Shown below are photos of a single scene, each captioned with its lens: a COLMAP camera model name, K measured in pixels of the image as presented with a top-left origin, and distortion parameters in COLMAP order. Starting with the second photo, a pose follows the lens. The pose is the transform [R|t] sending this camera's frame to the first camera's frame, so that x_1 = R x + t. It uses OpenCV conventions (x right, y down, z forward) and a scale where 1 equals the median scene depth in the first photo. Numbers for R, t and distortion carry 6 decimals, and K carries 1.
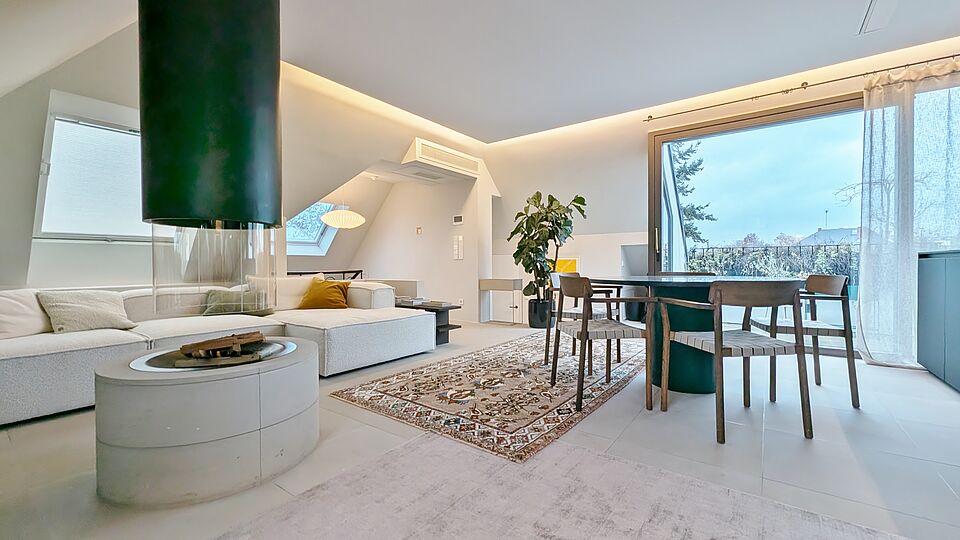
lens RADIAL K [[392.2, 0, 480.0], [0, 392.2, 270.0], [0, 0, 1]] dist [-0.000777, 0.000011]
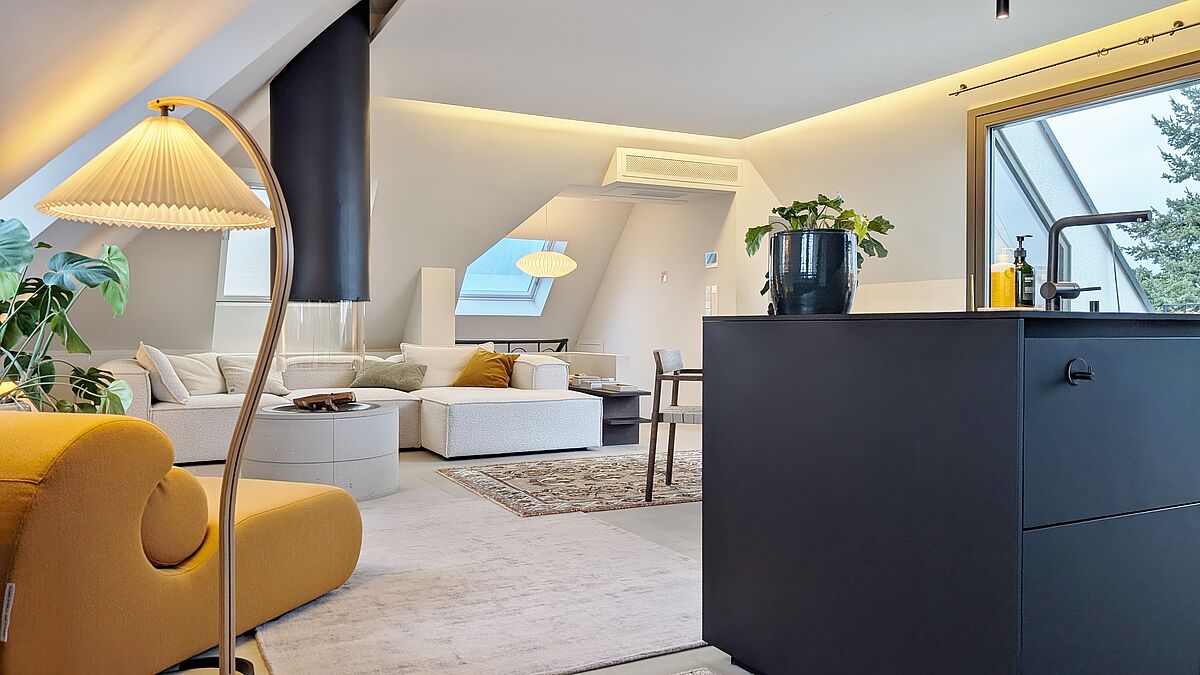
lens RADIAL K [[871.5, 0, 600.0], [0, 871.5, 337.5], [0, 0, 1]] dist [-0.004059, -0.003949]
pose [[0.900414, 0.012095, -0.434865, 0.545720], [-0.013457, 0.999909, -0.000053, -0.004312], [0.434825, 0.005900, 0.900496, -0.444139]]
